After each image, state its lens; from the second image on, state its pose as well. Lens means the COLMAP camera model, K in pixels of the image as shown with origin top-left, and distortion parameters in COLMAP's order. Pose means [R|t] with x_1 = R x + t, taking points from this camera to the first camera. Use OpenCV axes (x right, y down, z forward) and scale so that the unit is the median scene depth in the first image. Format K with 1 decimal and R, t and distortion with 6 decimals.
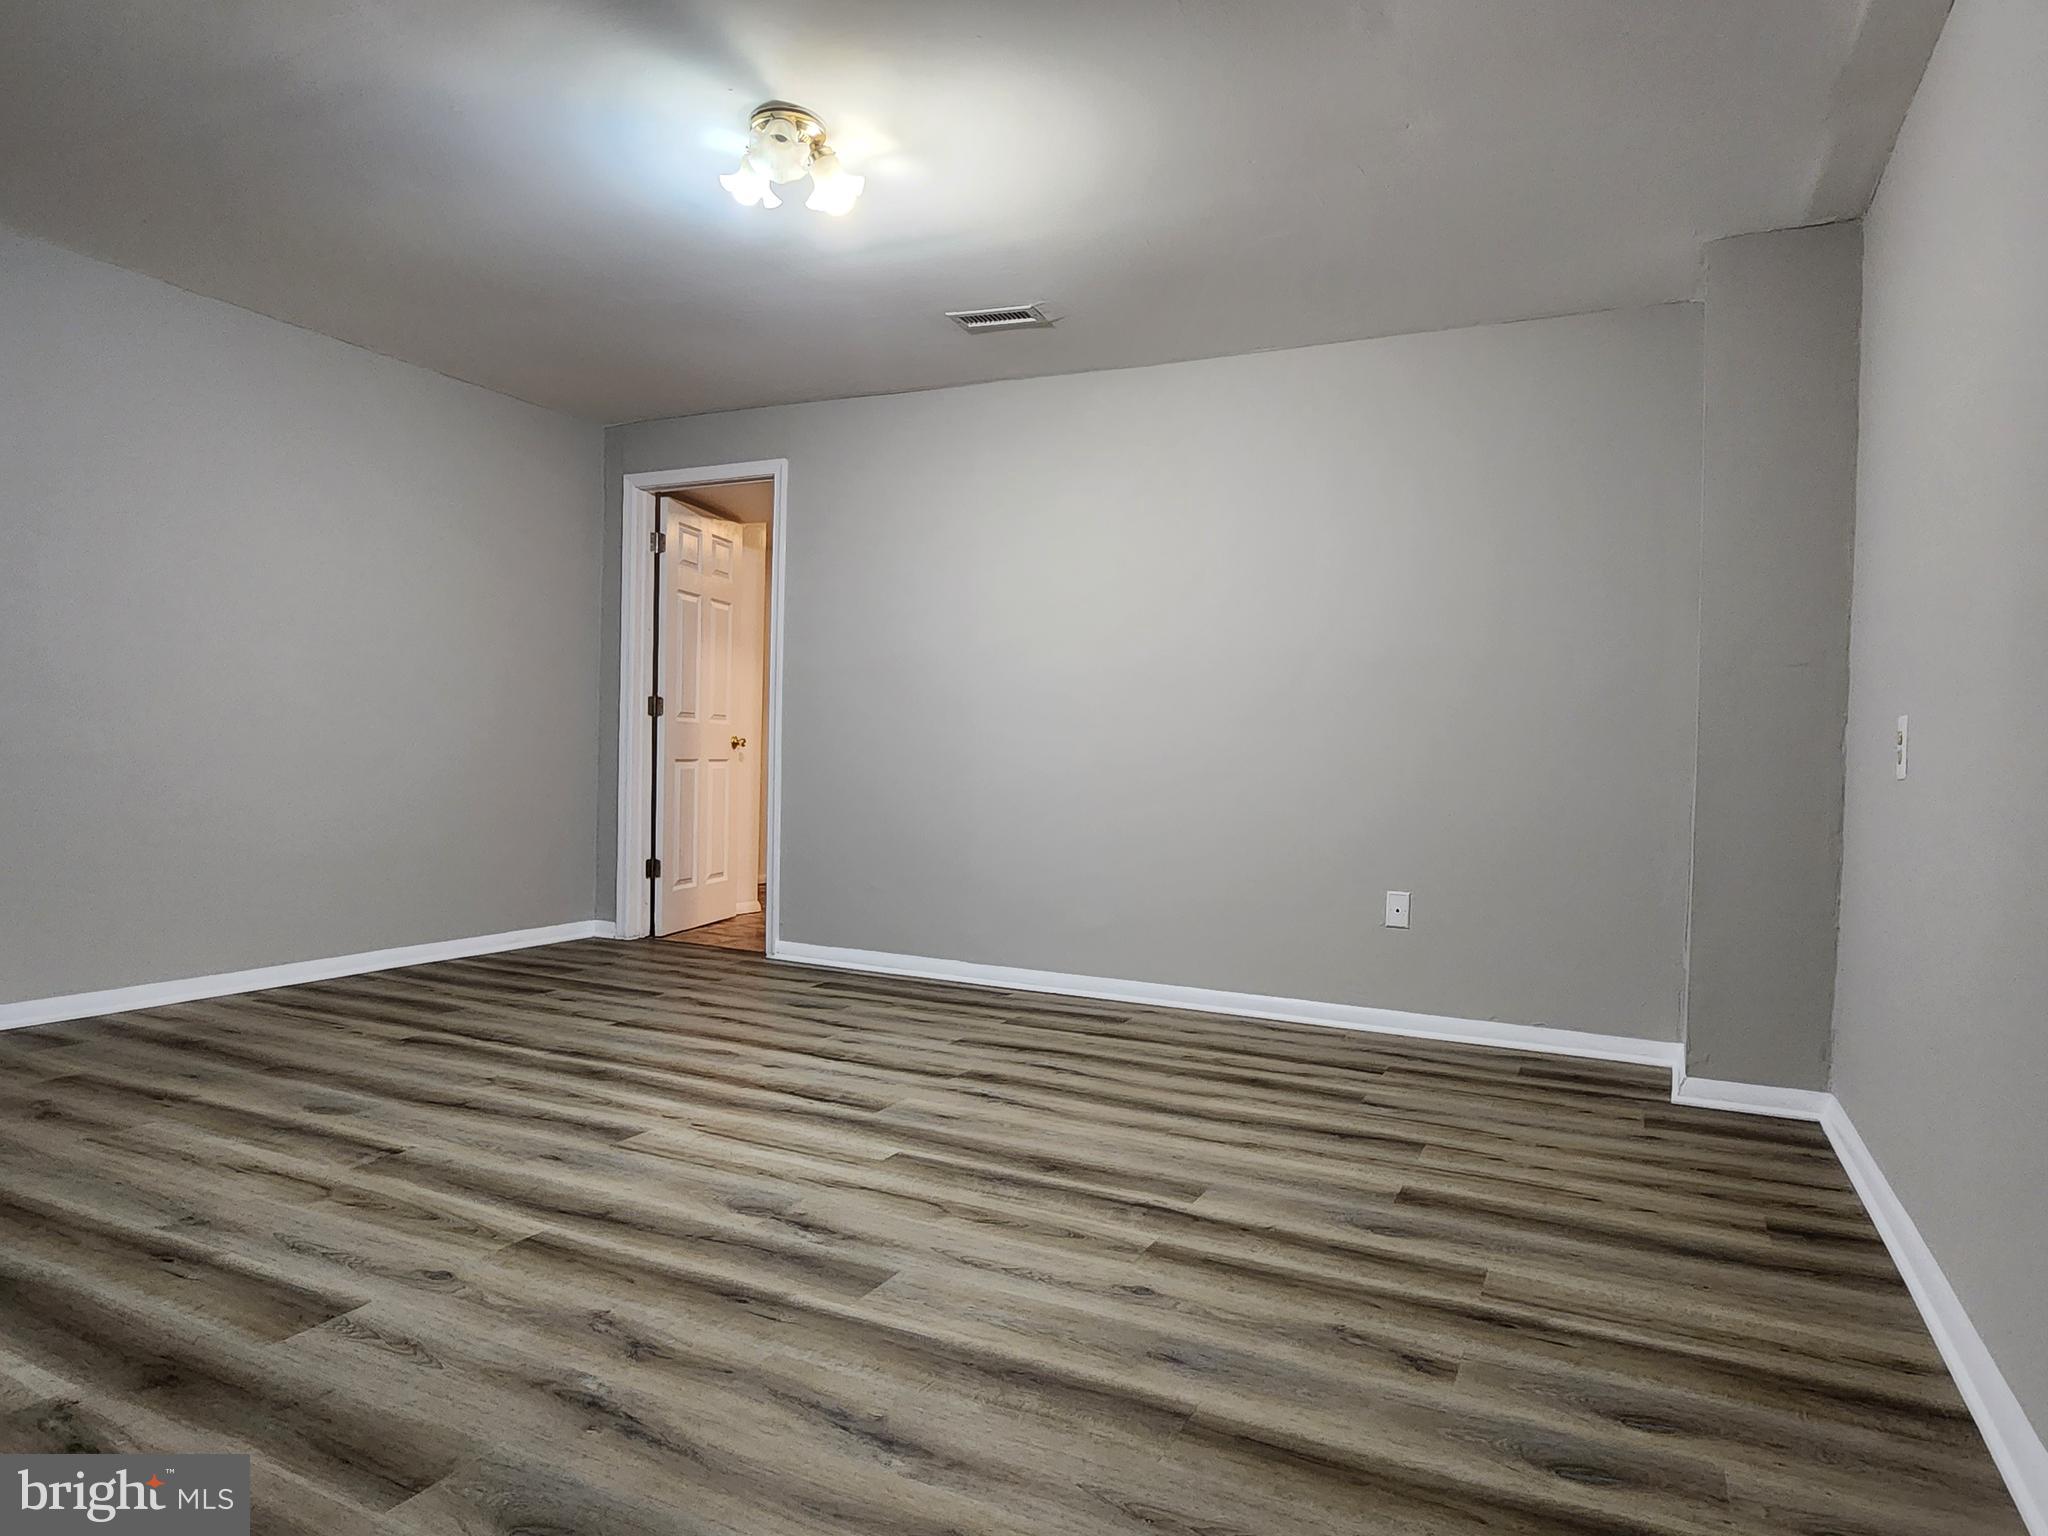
lens RADIAL K [[1298.6, 0, 1023.5], [0, 1298.6, 771.8], [0, 0, 1]] dist [-0.008381, 0.010578]
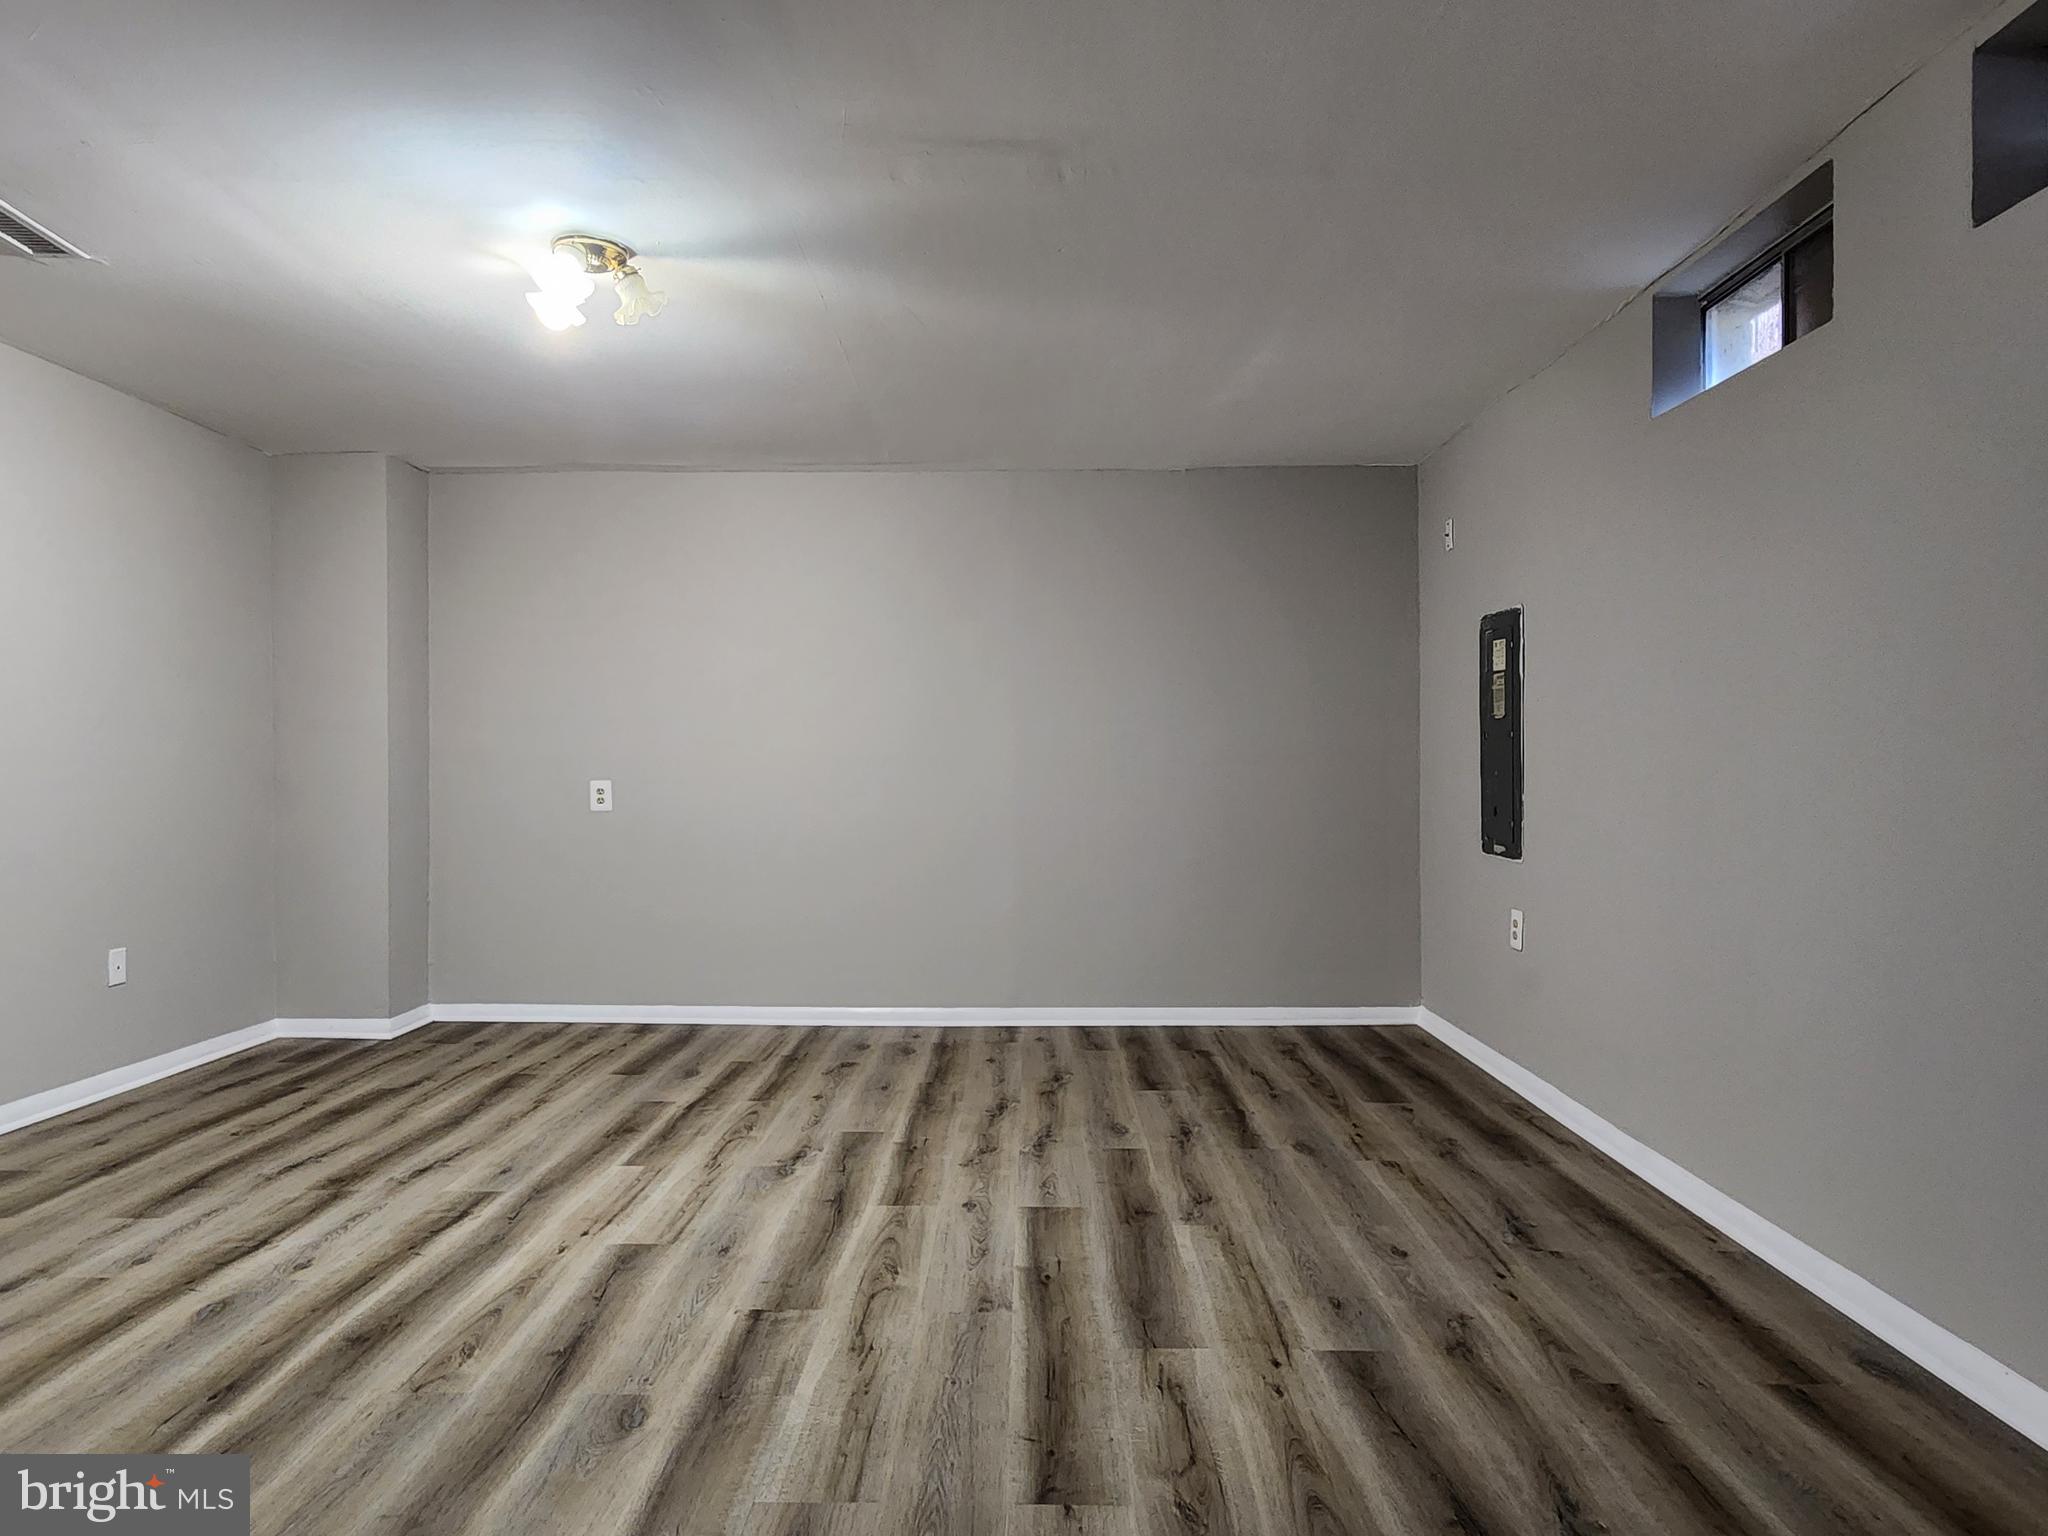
lens RADIAL K [[1298.6, 0, 1085.1], [0, 1298.6, 775.4], [0, 0, 1]] dist [-0.008381, 0.010578]
pose [[-0.494520, -0.032444, 0.868561, -1.023000], [-0.004620, 0.999387, 0.034701, -0.085384], [-0.869154, 0.013148, -0.494367, 0.926833]]
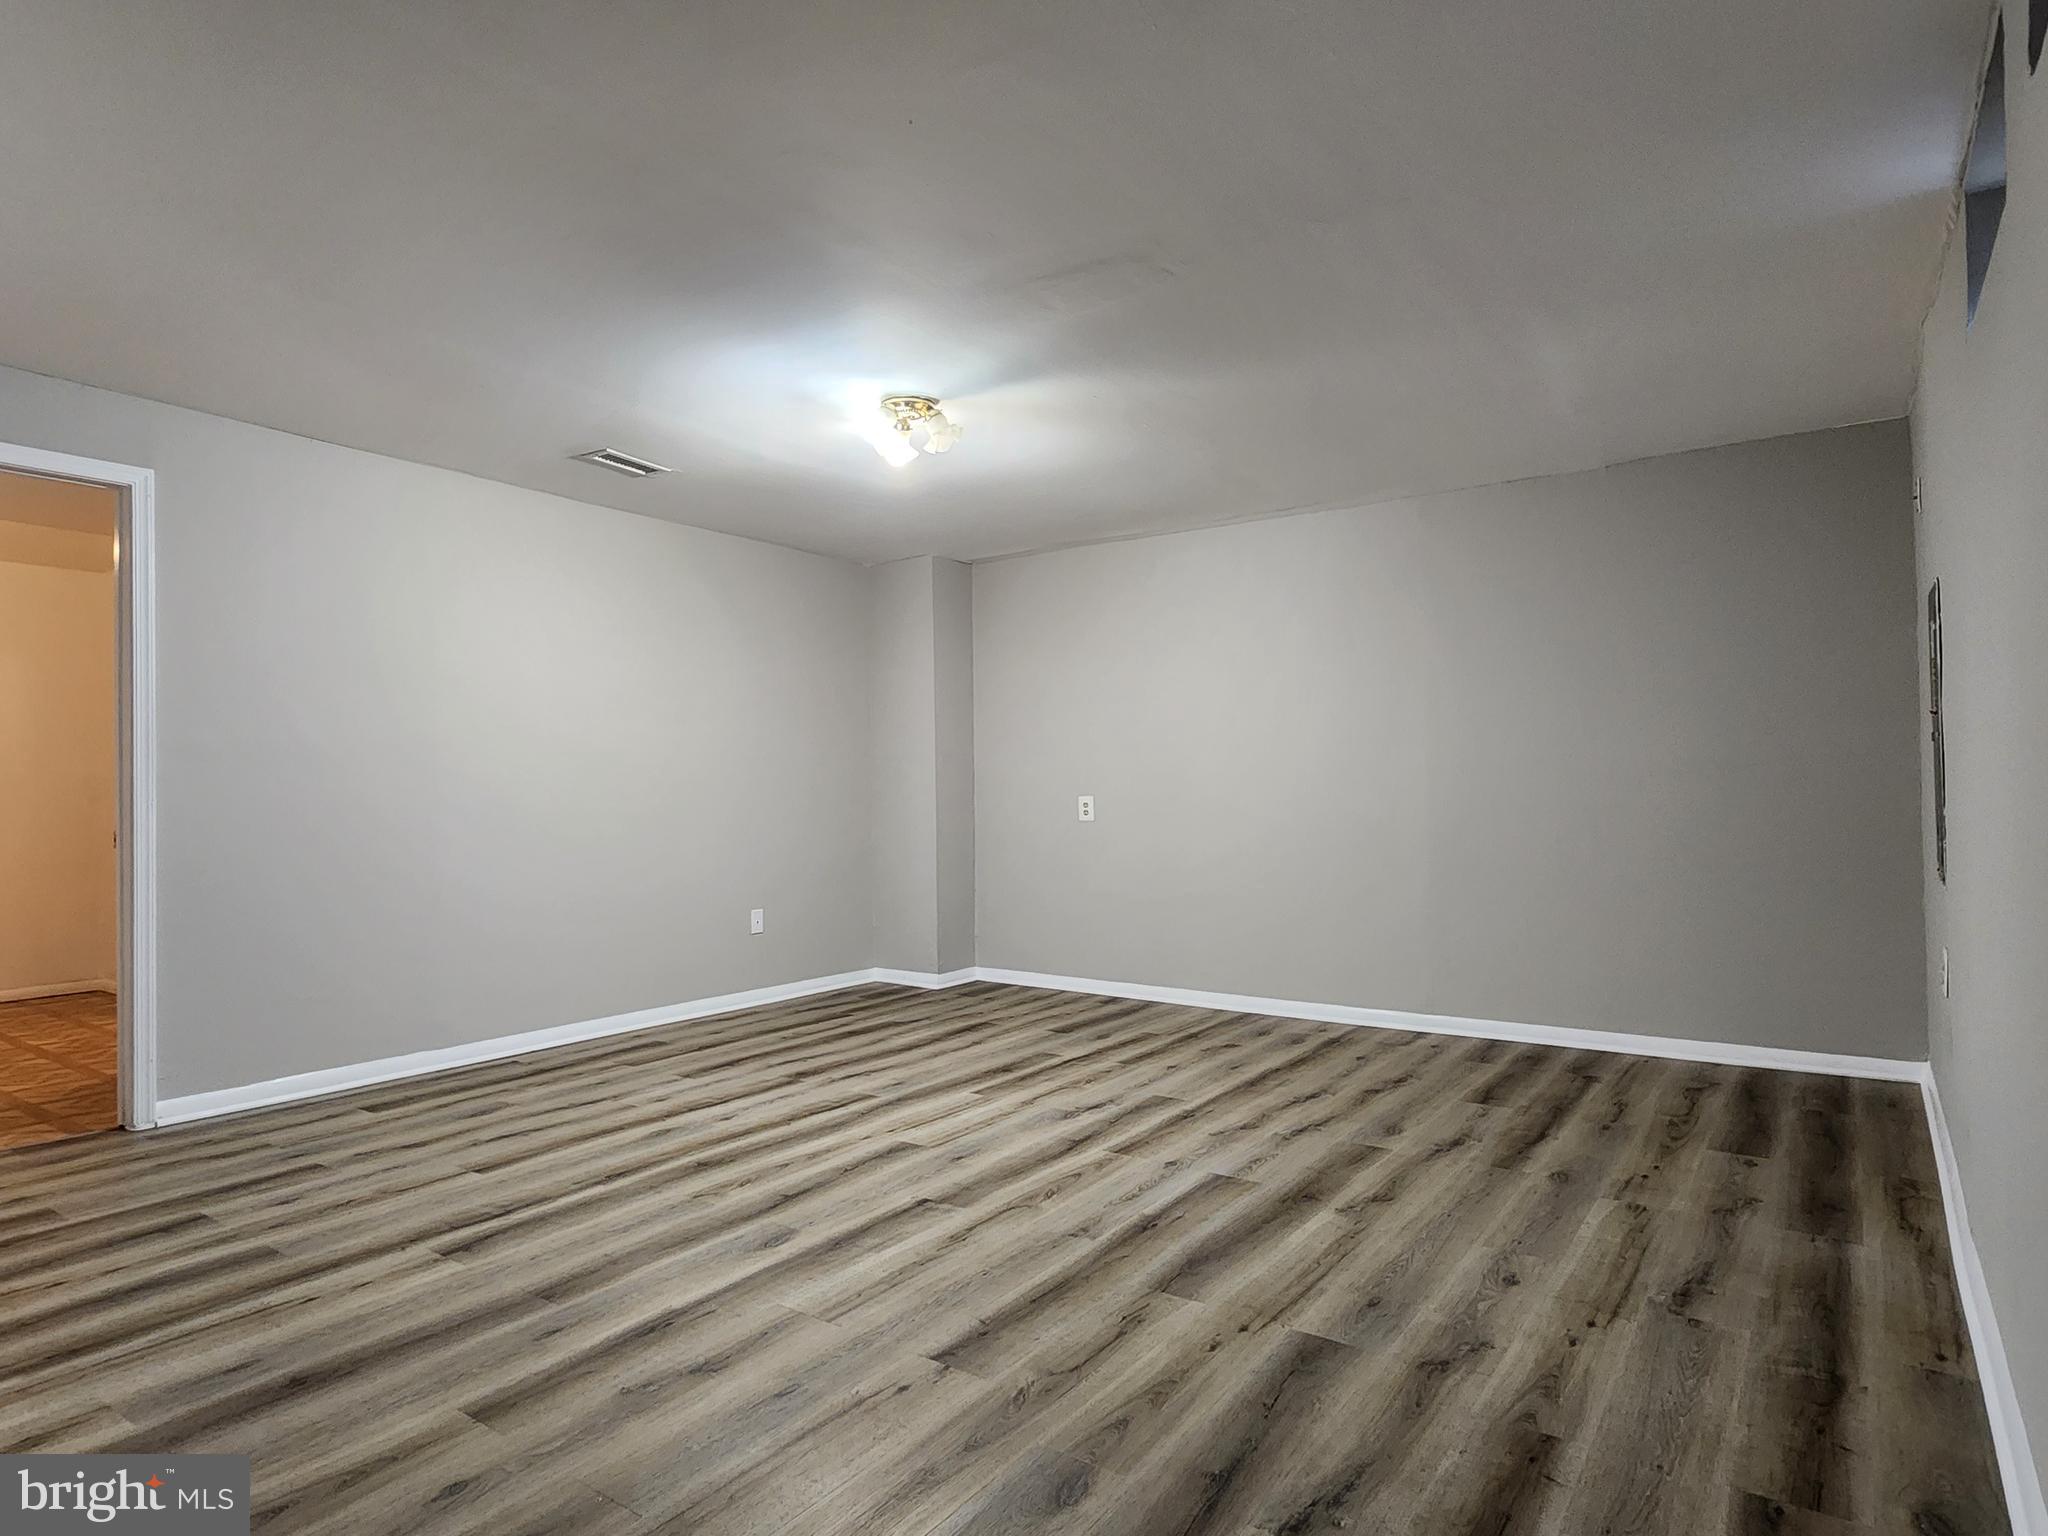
lens RADIAL K [[1228.9, 0, 1037.3], [0, 1228.9, 771.8], [0, 0, 1]] dist [-0.002129, -0.000334]
pose [[0.109310, -0.015603, 0.993885, -1.184404], [0.023592, 0.999636, 0.013099, -0.084467], [-0.993728, 0.022016, 0.109639, 0.570593]]
